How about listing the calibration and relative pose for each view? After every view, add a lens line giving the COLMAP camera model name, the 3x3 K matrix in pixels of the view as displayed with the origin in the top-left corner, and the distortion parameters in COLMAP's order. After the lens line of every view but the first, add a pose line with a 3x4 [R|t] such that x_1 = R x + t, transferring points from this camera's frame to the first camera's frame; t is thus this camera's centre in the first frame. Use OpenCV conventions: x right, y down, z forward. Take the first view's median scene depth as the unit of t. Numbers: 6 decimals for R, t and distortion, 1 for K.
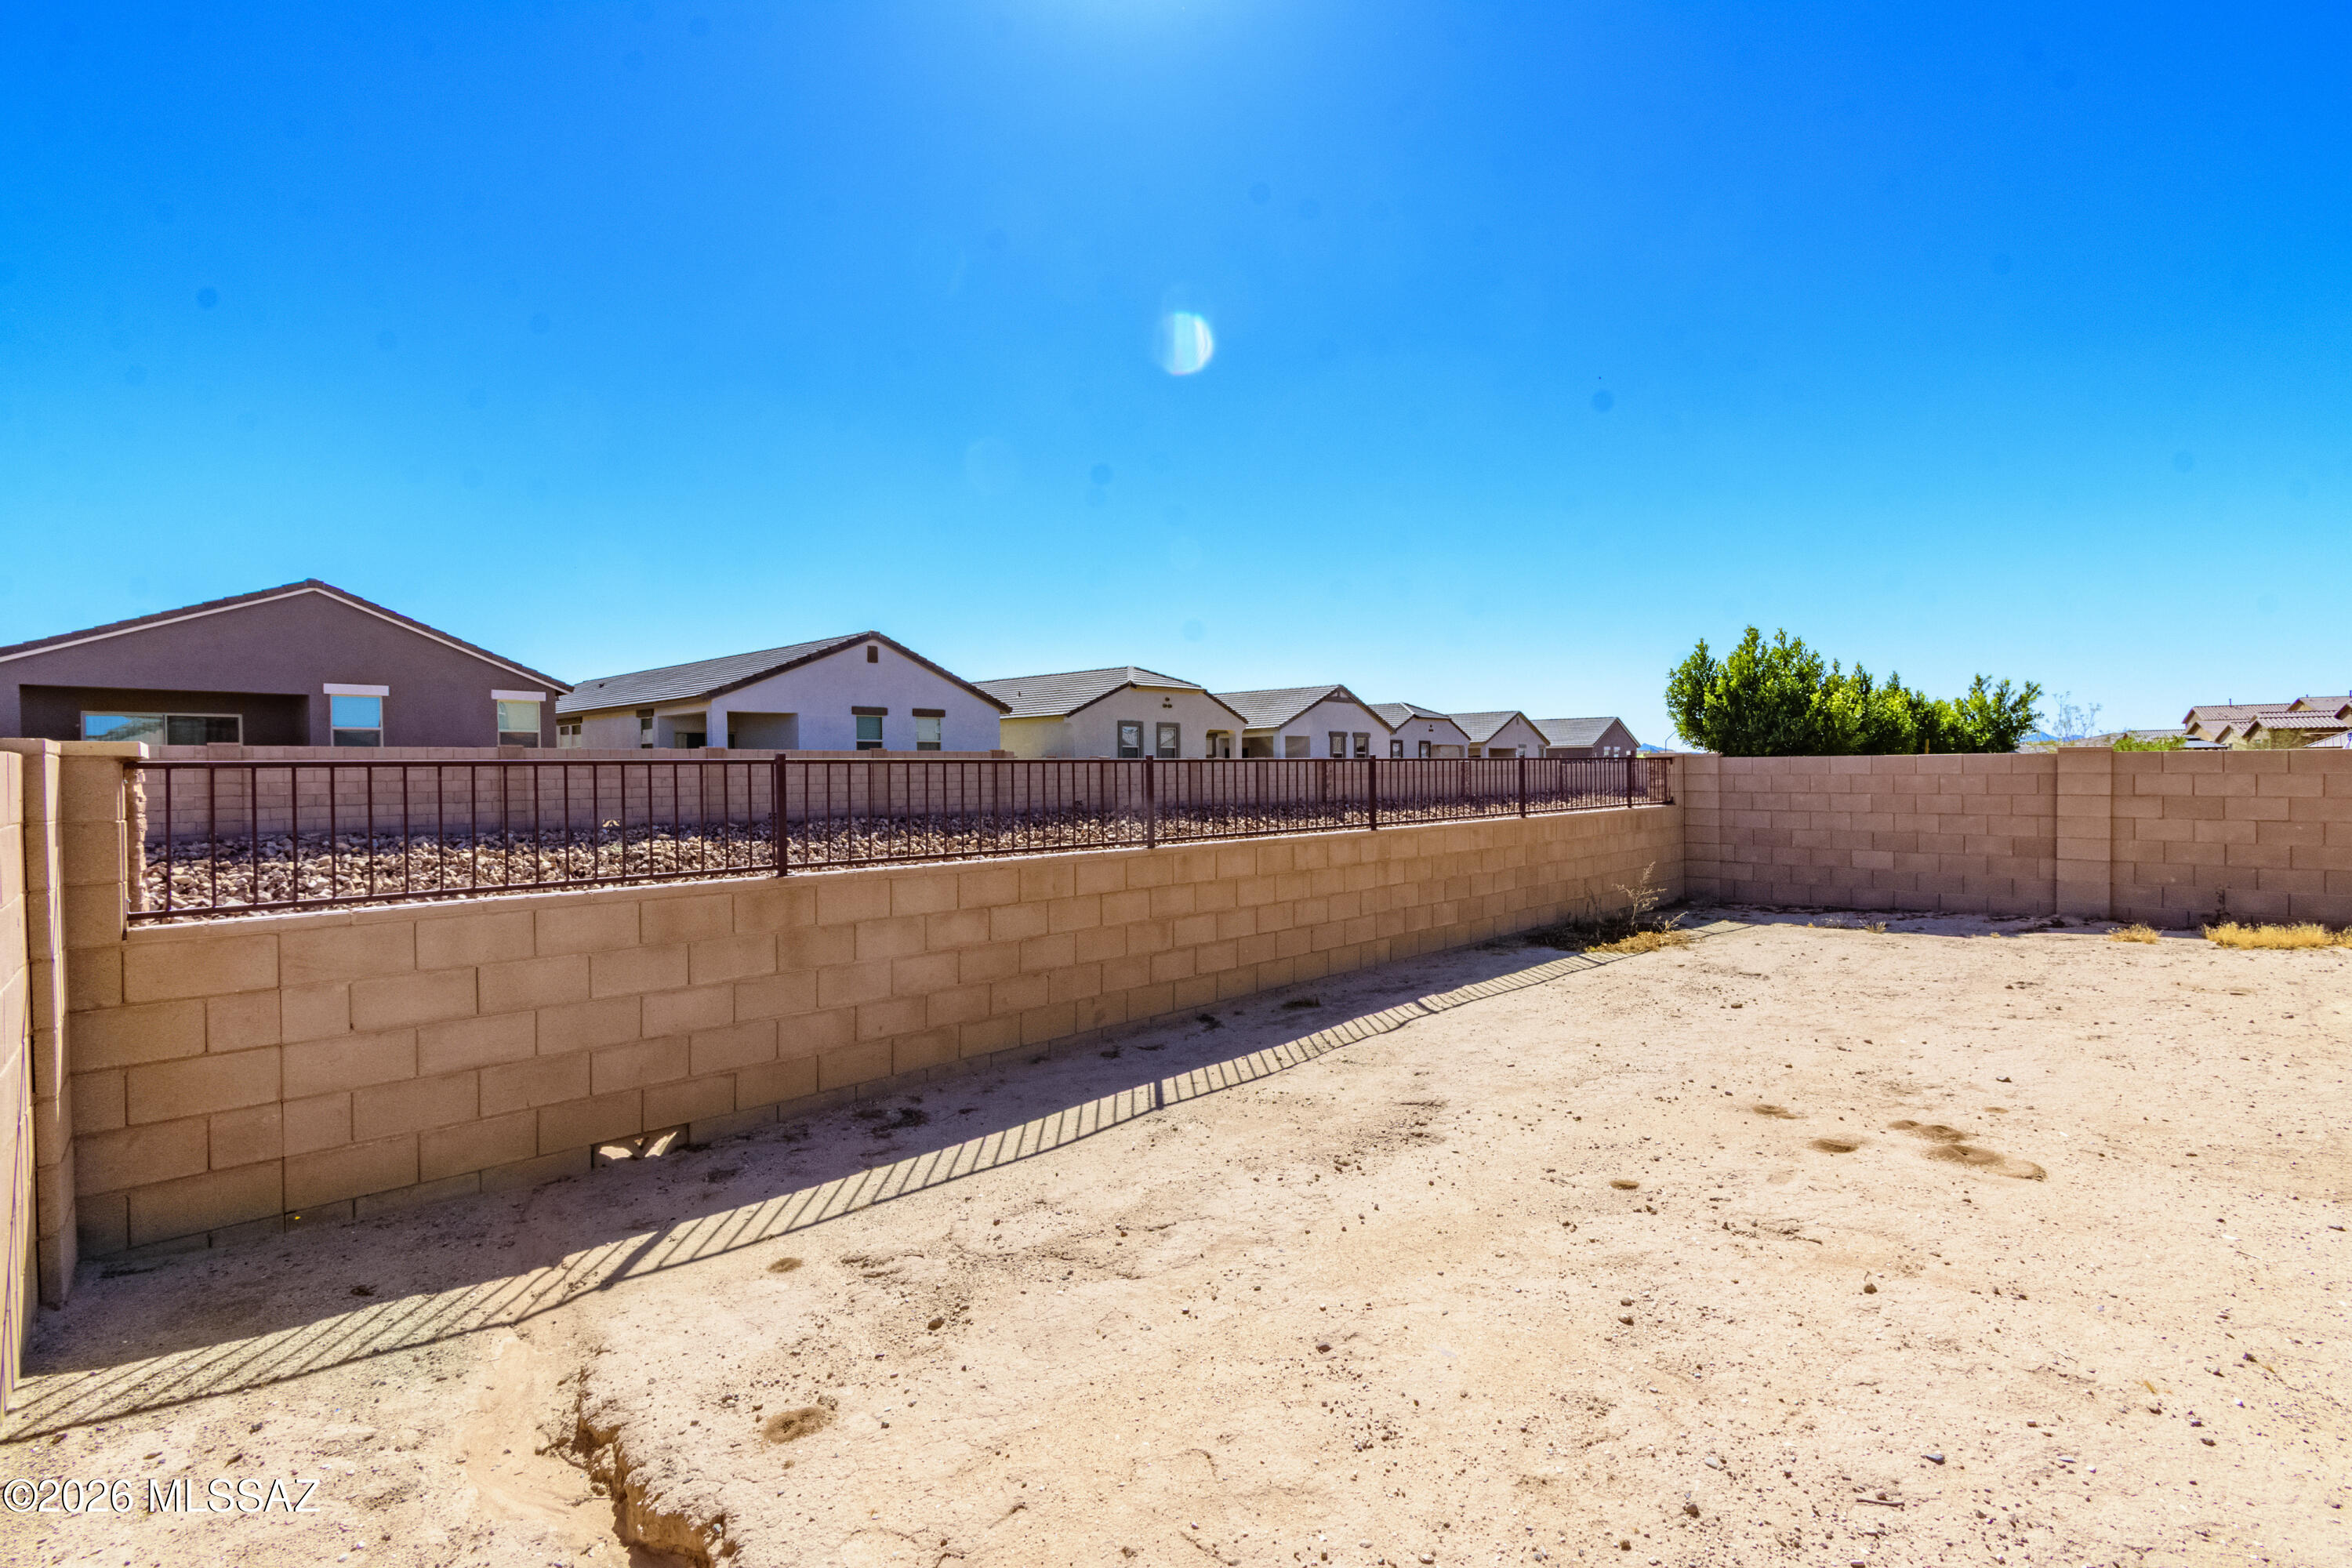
lens RADIAL K [[1047.0, 0, 1206.4], [0, 1047.0, 776.2], [0, 0, 1]] dist [0.002321, -0.000461]
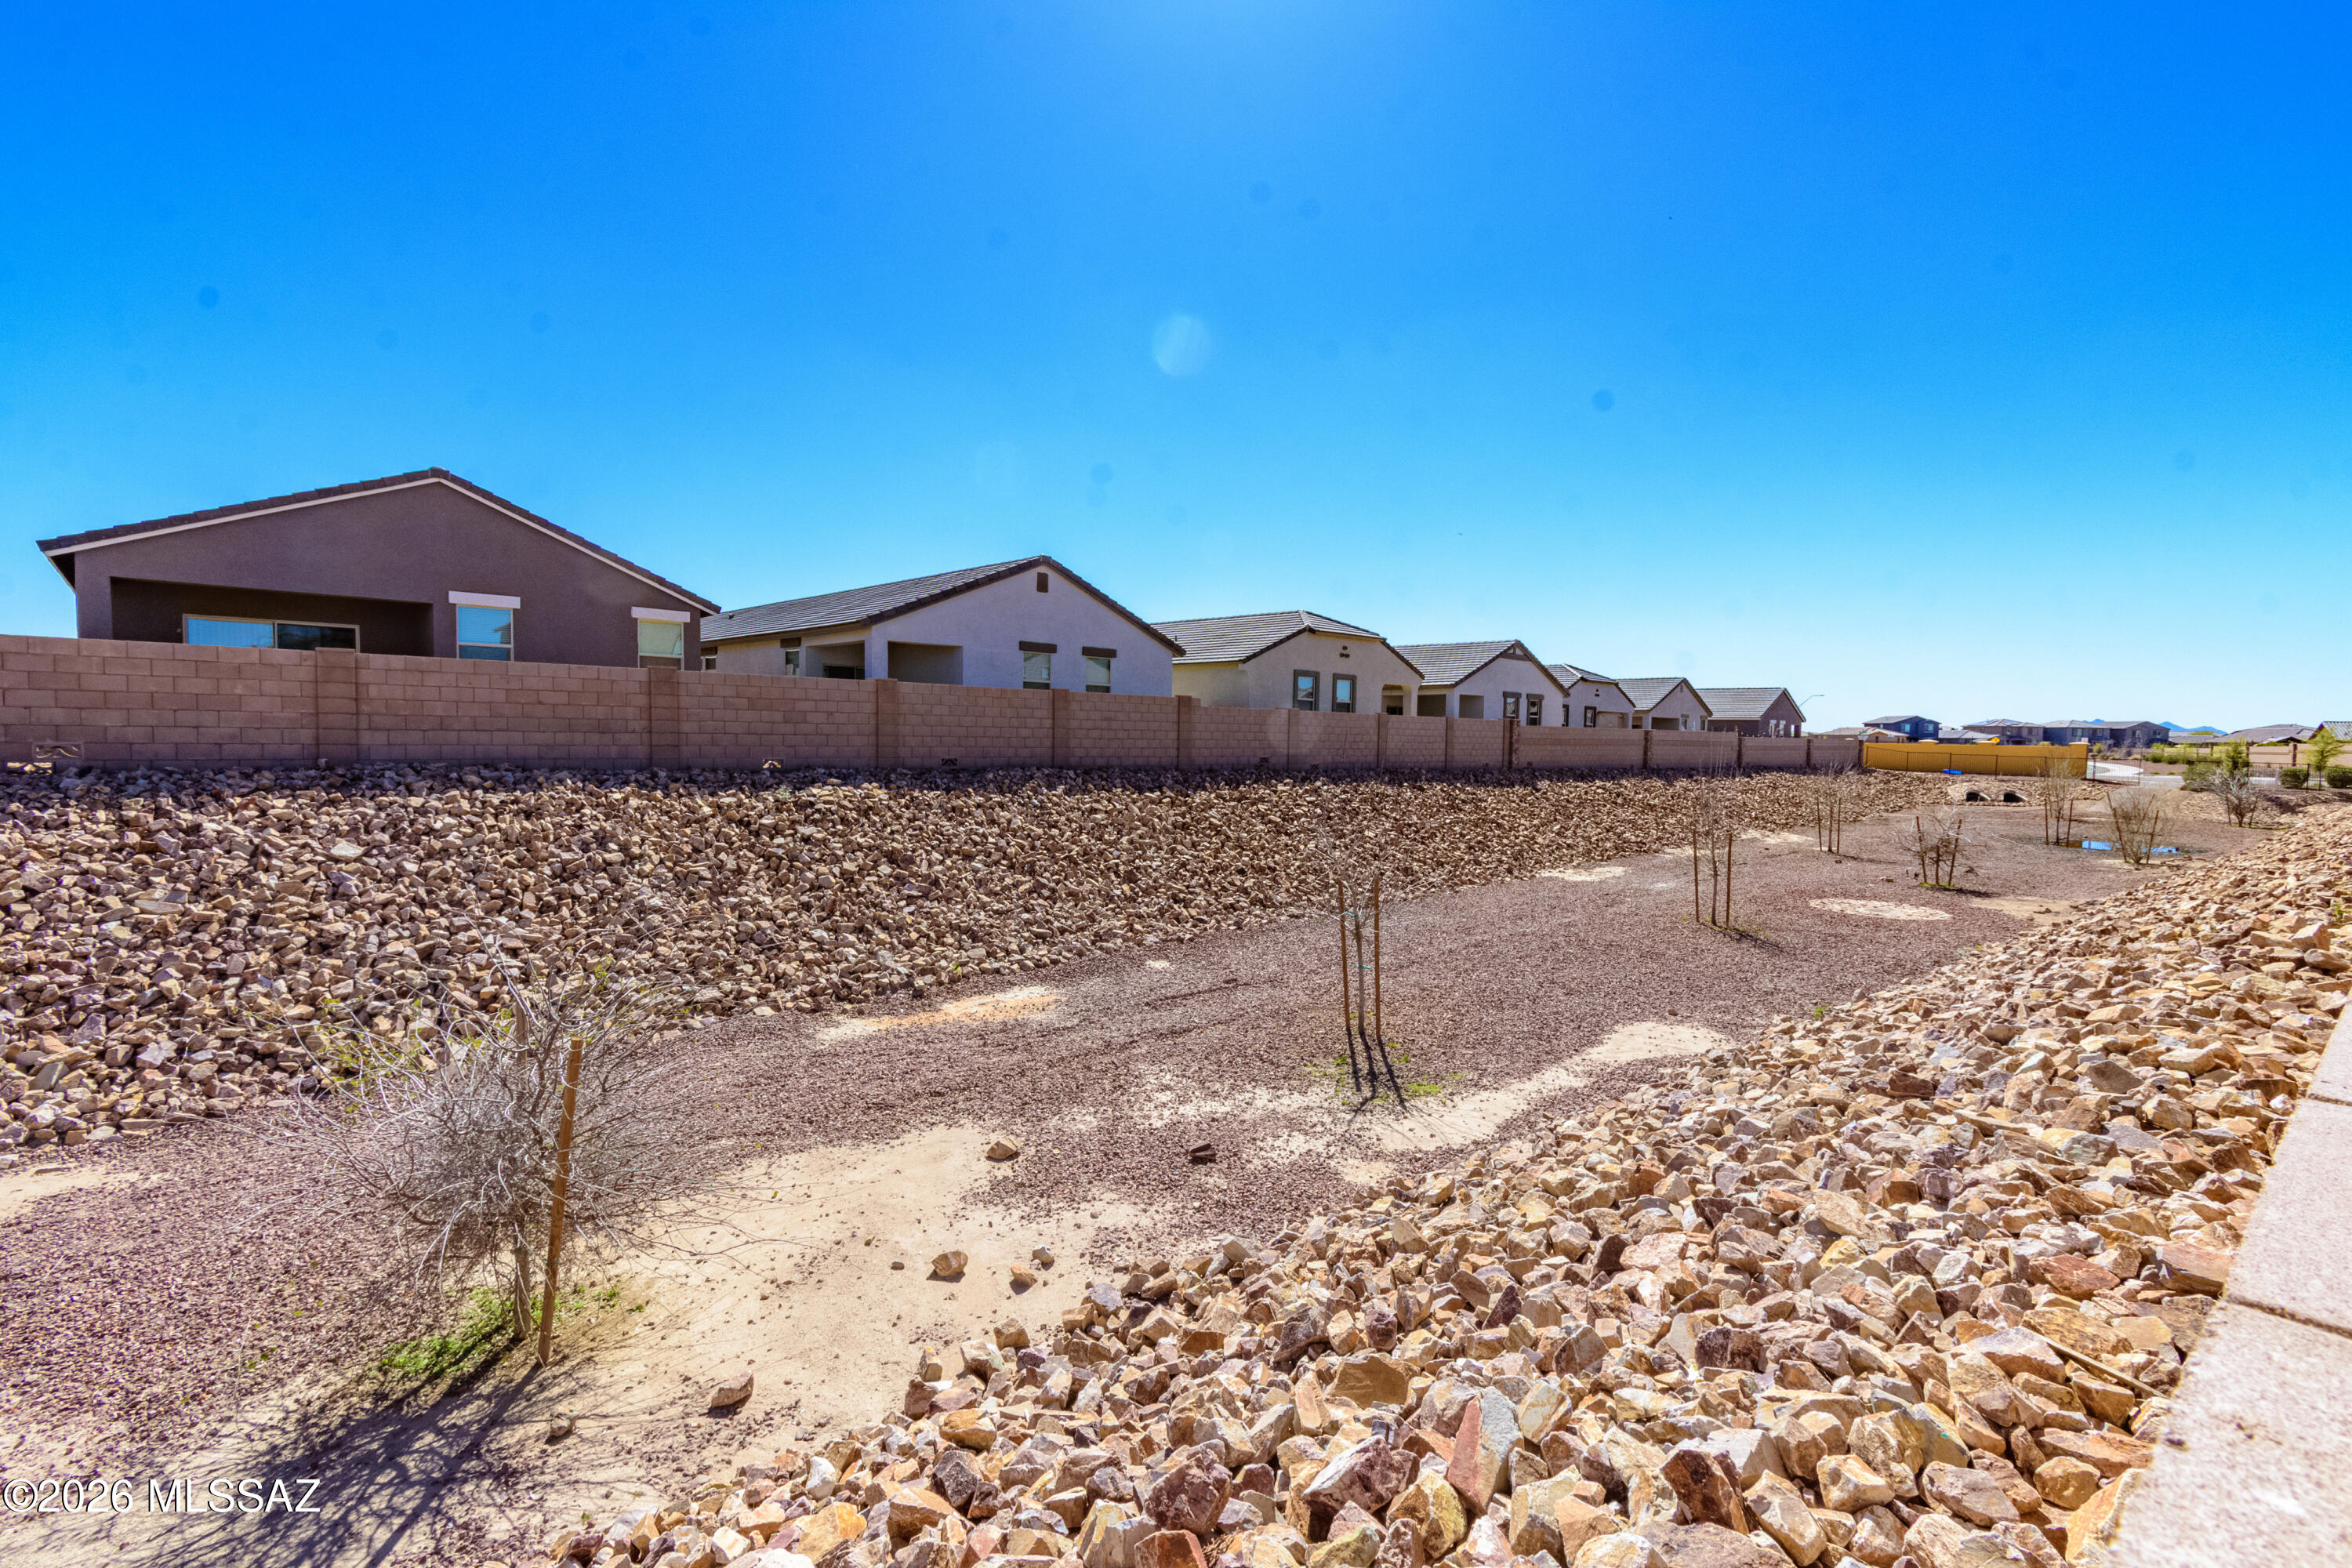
lens RADIAL K [[1047.0, 0, 1219.2], [0, 1047.0, 773.4], [0, 0, 1]] dist [0.002321, -0.000461]
pose [[0.997671, 0.034369, -0.058918, -0.191196], [-0.032430, 0.998911, 0.033556, 0.015291], [0.060007, -0.031567, 0.997699, 0.214998]]
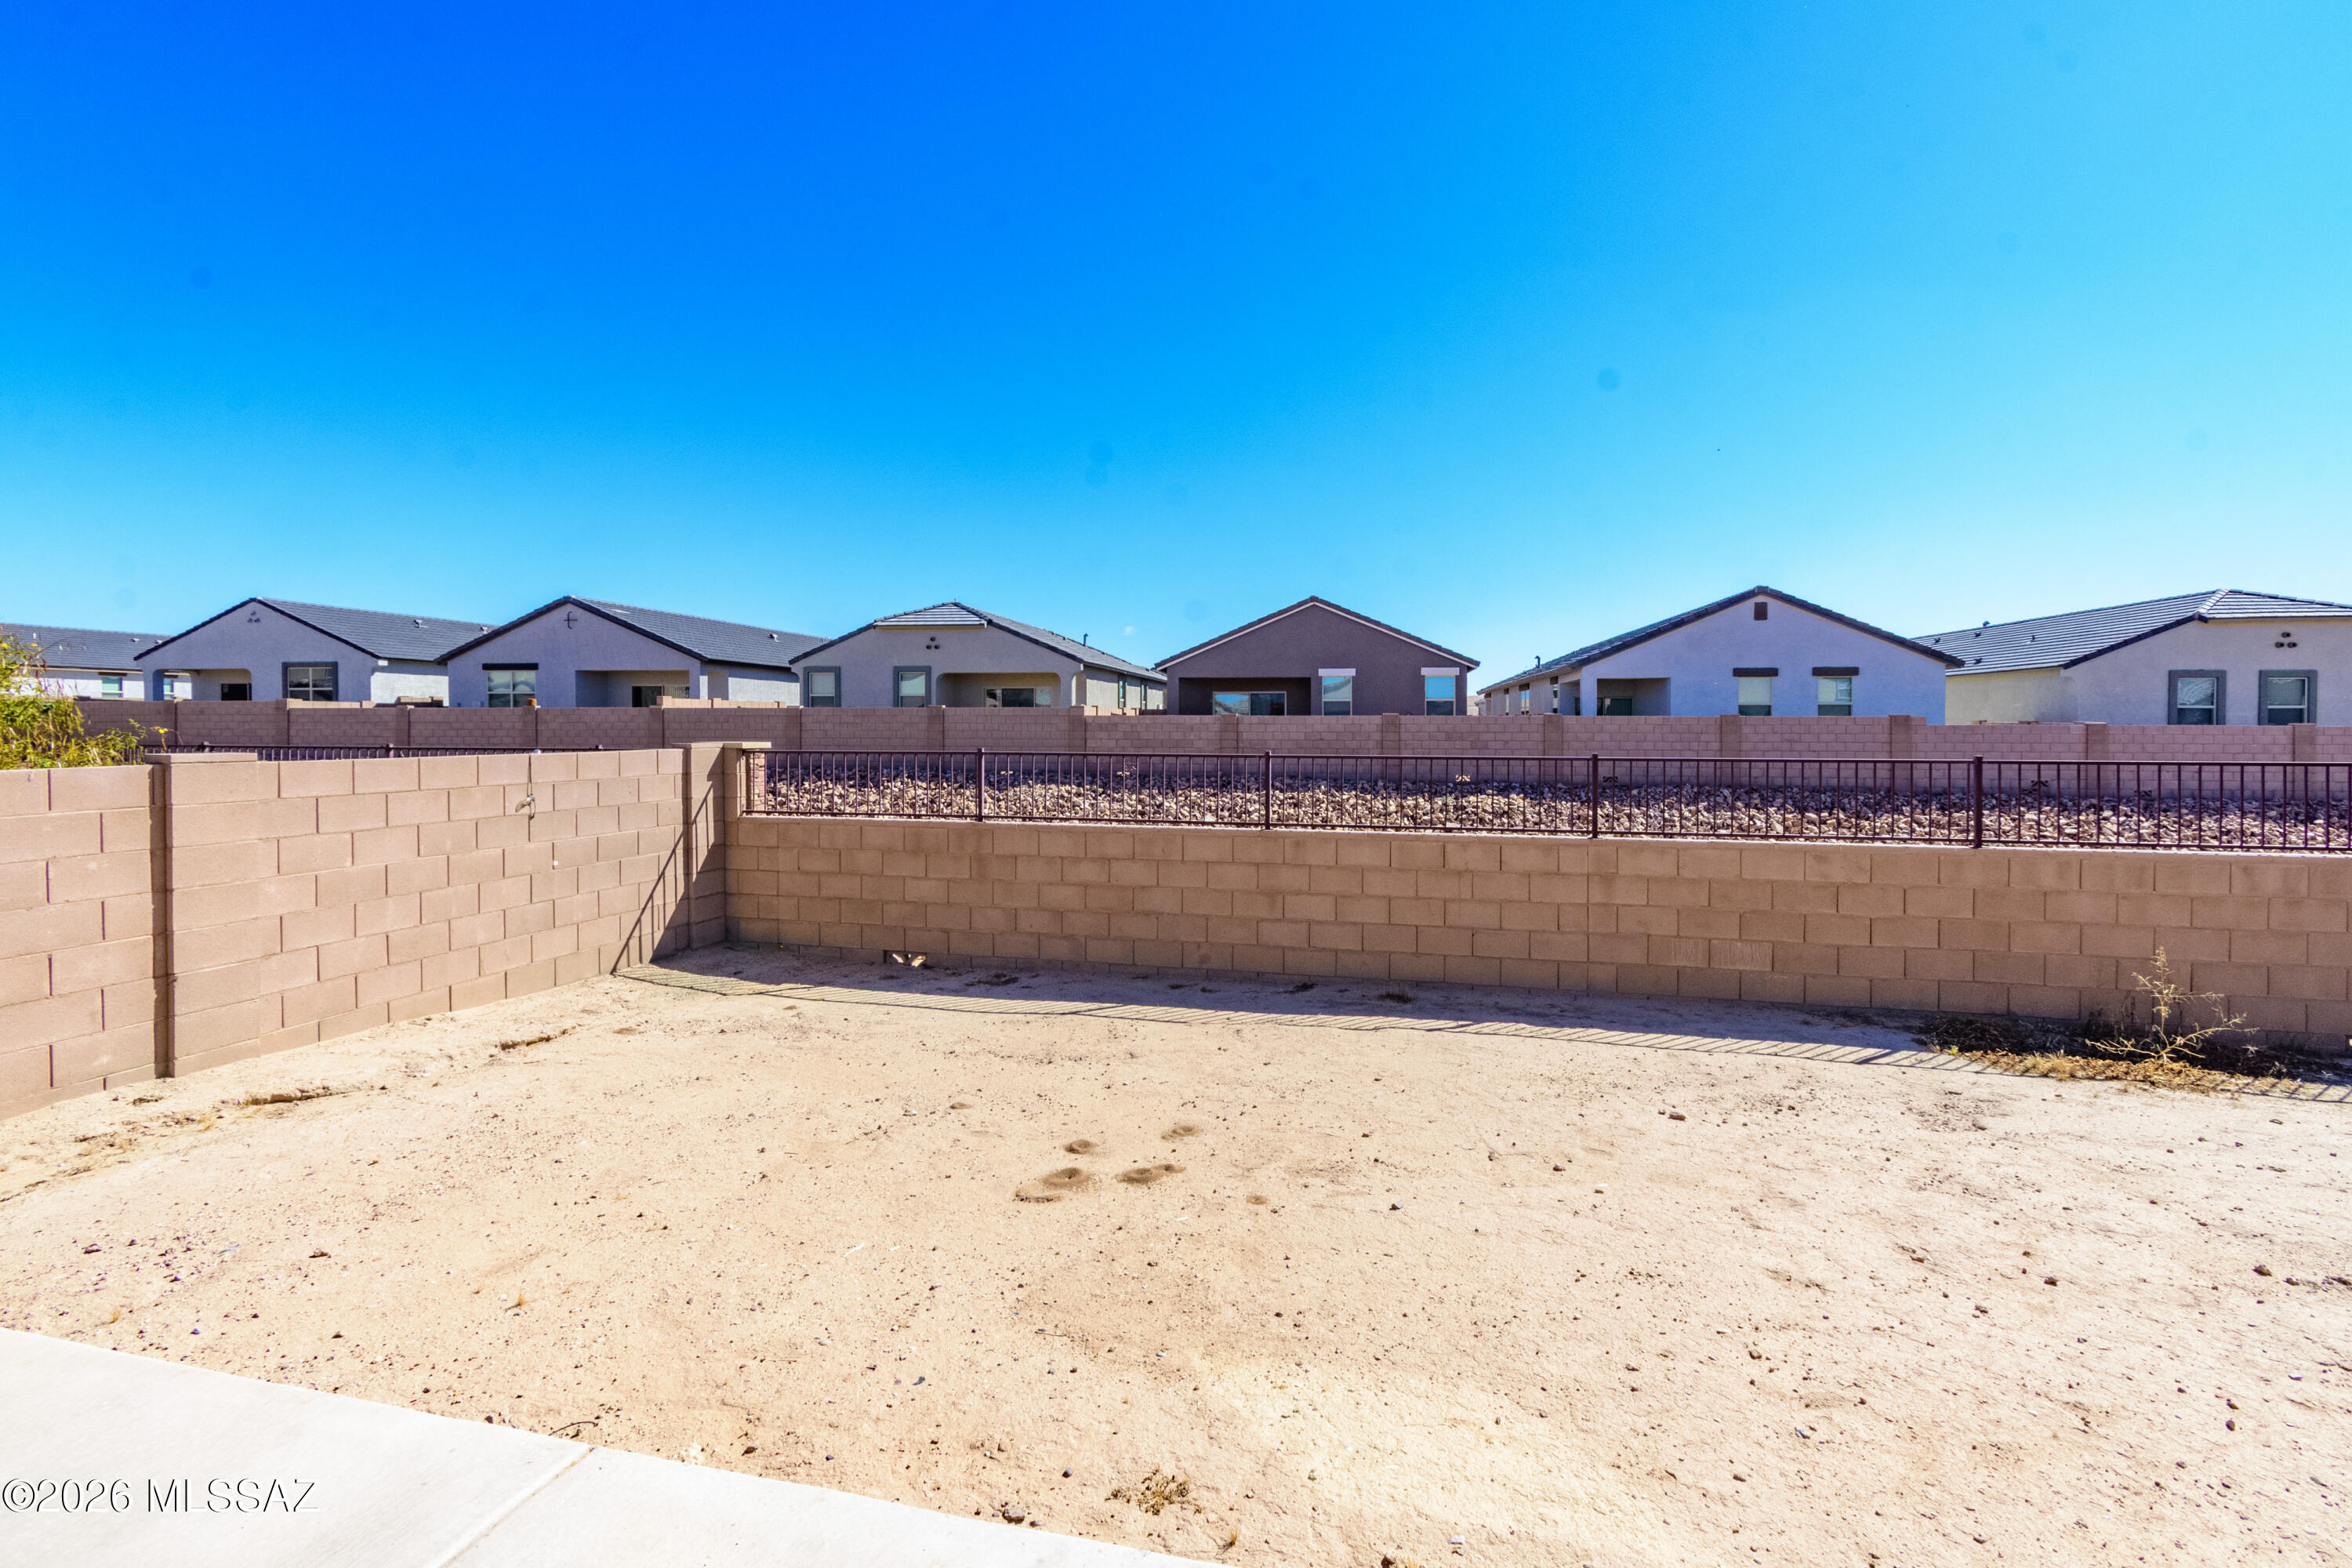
lens RADIAL K [[1047.0, 0, 1181.4], [0, 1047.0, 726.3], [0, 0, 1]] dist [0.002321, -0.000461]
pose [[0.530251, 0.011742, -0.847759, 0.339460], [-0.013276, 0.999896, 0.005546, -0.020643], [0.847737, 0.008315, 0.530352, 0.108806]]
